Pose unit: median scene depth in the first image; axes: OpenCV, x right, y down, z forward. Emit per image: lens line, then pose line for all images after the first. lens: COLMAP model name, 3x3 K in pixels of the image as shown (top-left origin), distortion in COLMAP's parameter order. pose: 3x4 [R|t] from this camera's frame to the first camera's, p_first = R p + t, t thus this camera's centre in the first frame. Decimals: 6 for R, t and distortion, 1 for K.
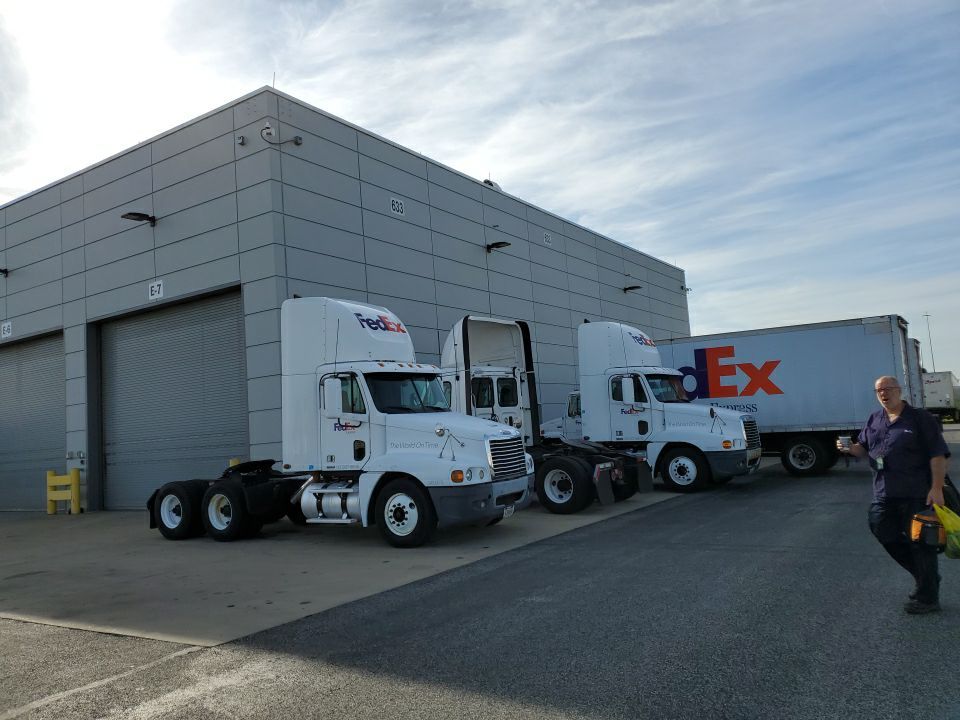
lens RADIAL K [[745.3, 0, 490.7], [0, 745.3, 352.9], [0, 0, 1]] dist [0.083134, -0.095829]
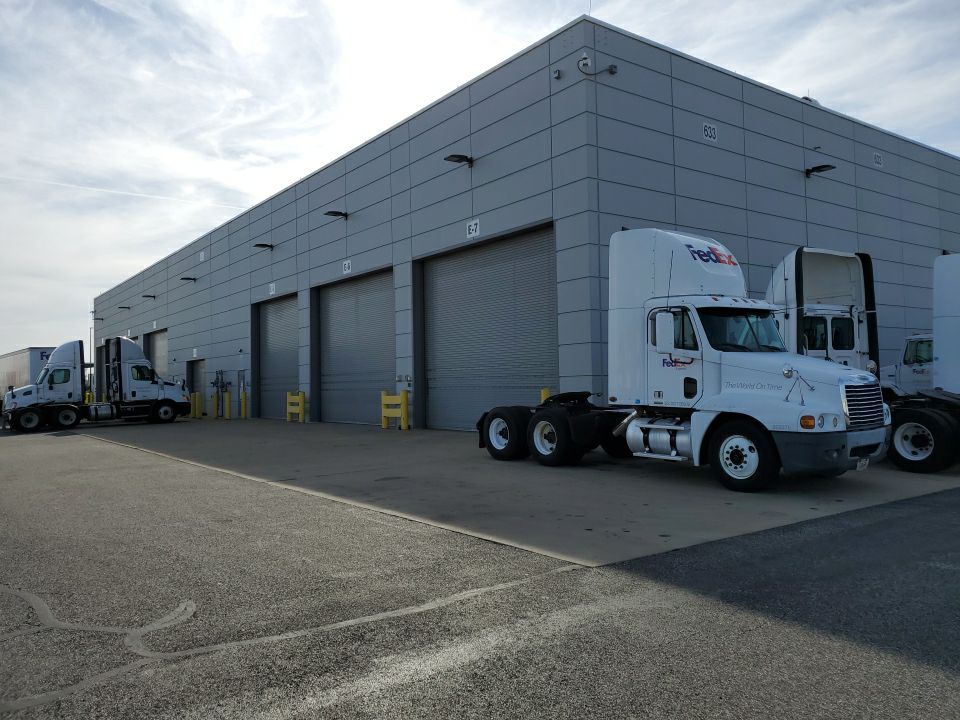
lens RADIAL K [[745.3, 0, 490.7], [0, 745.3, 352.9], [0, 0, 1]] dist [0.083134, -0.095829]
pose [[0.940157, 0.038030, -0.338612, -0.064823], [-0.010950, 0.996611, 0.081526, 0.006635], [0.340565, -0.072940, 0.937387, 0.006220]]
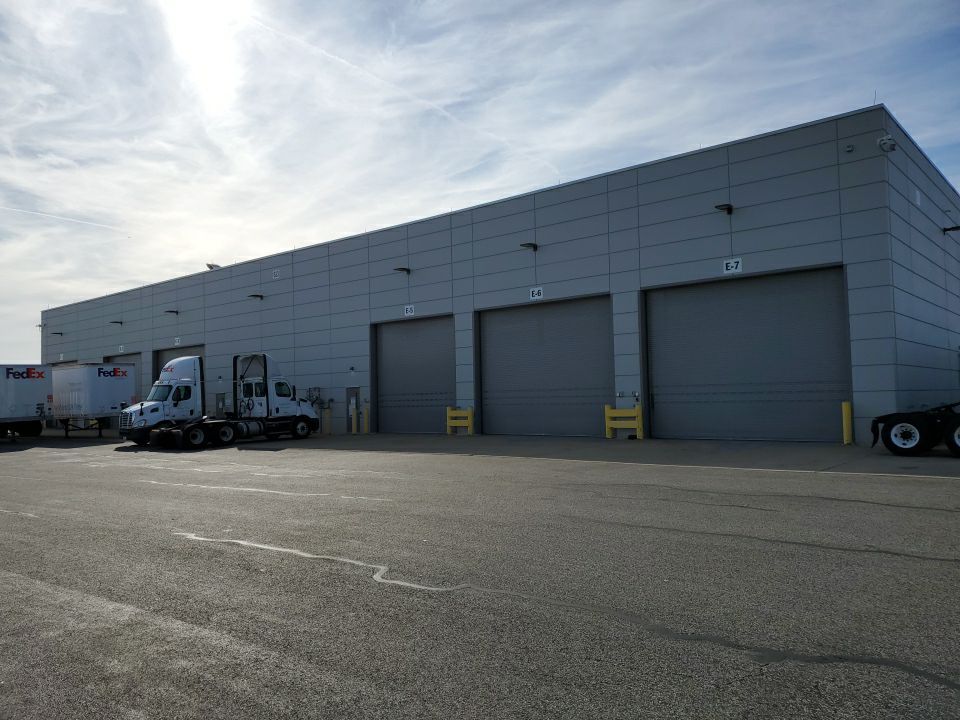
lens RADIAL K [[731.3, 0, 479.0], [0, 731.3, 364.6], [0, 0, 1]] dist [0.036677, -0.002223]
pose [[0.991310, 0.041676, -0.124771, -0.818825], [-0.033441, 0.997166, 0.067386, 0.013902], [0.127226, -0.062628, 0.989895, -0.317866]]
